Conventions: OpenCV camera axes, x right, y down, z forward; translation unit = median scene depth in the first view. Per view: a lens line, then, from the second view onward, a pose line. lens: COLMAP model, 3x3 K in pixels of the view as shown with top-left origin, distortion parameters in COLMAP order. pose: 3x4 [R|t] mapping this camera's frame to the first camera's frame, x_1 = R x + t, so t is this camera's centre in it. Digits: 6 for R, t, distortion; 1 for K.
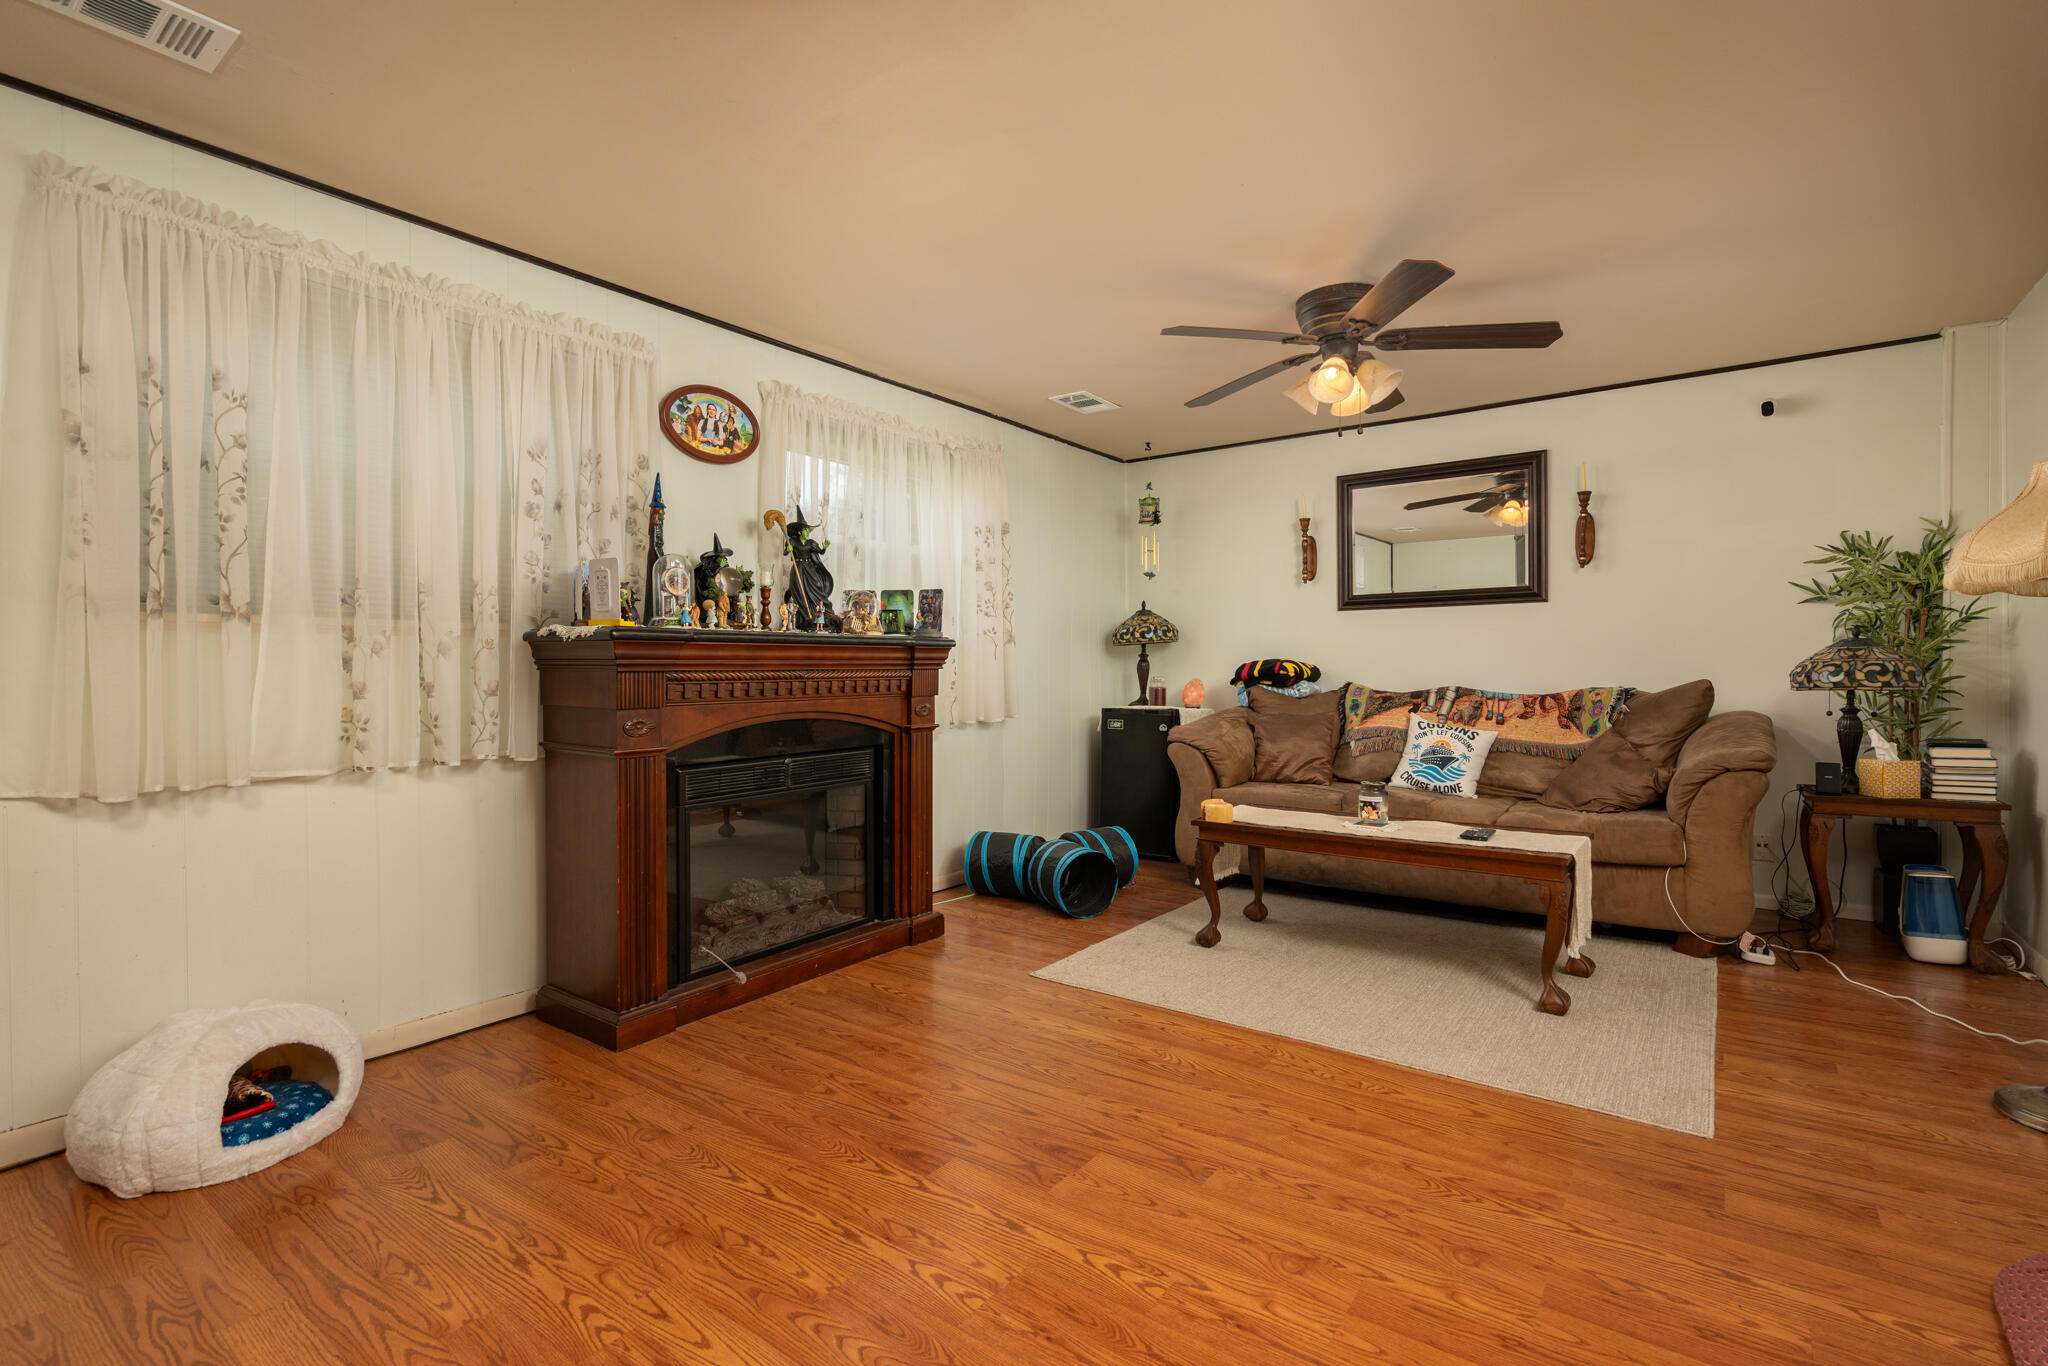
lens RADIAL K [[953.4, 0, 1024.0], [0, 953.4, 683.0], [0, 0, 1]] dist [-0.001682, -0.000079]
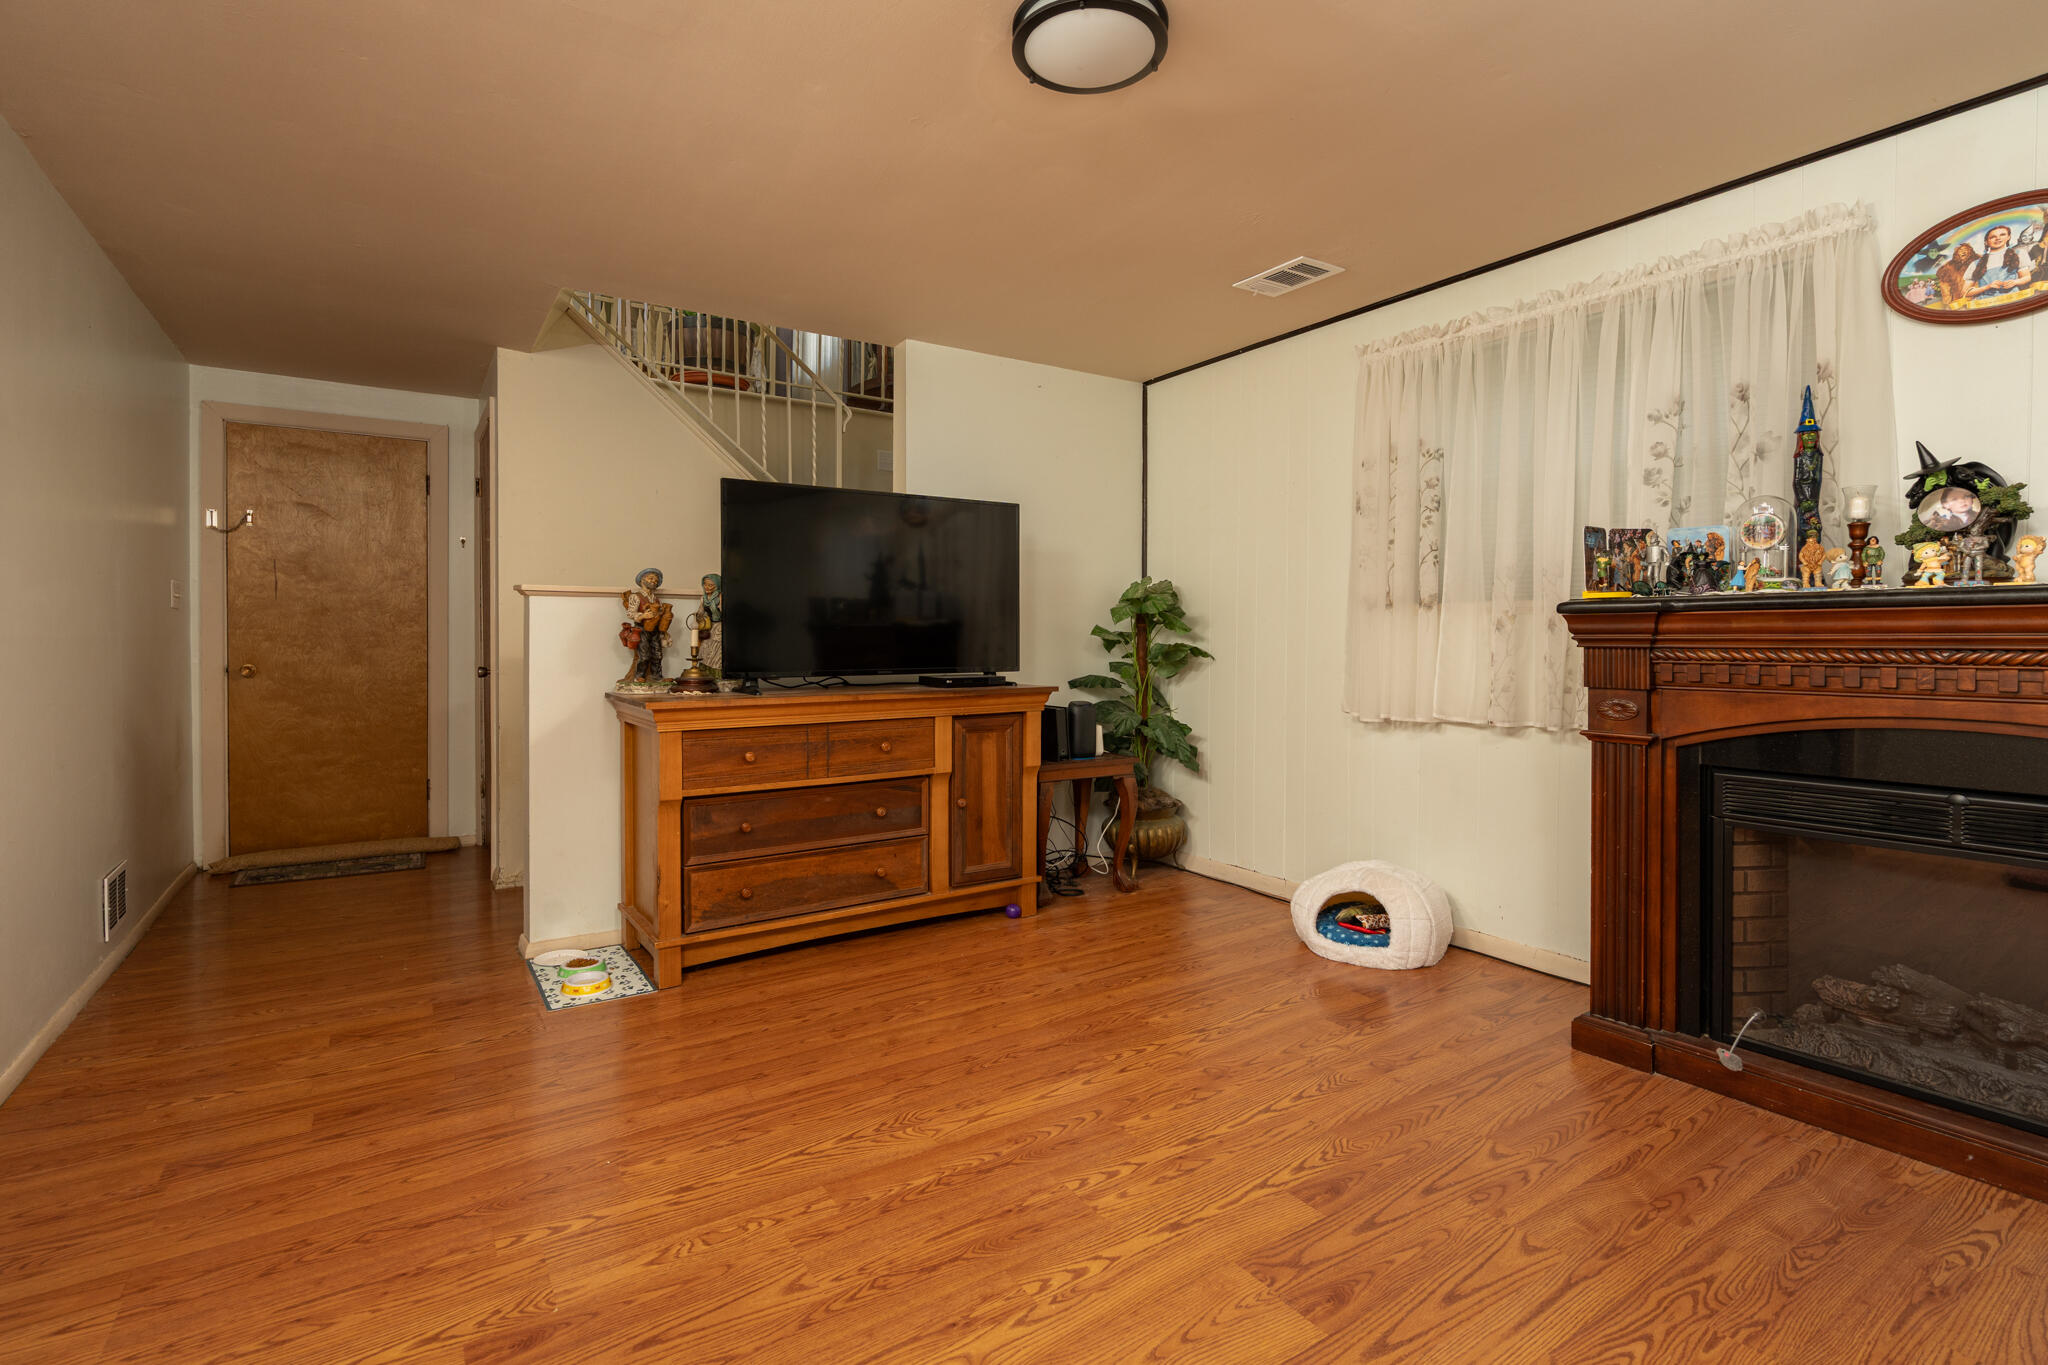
lens RADIAL K [[931.0, 0, 1022.8], [0, 931.0, 657.1], [0, 0, 1]] dist [-0.002102, -0.000213]
pose [[-0.341930, 0.021925, -0.939470, 0.728432], [-0.015385, 0.999463, 0.028925, -0.023629], [0.939599, 0.024344, -0.341409, 0.927935]]
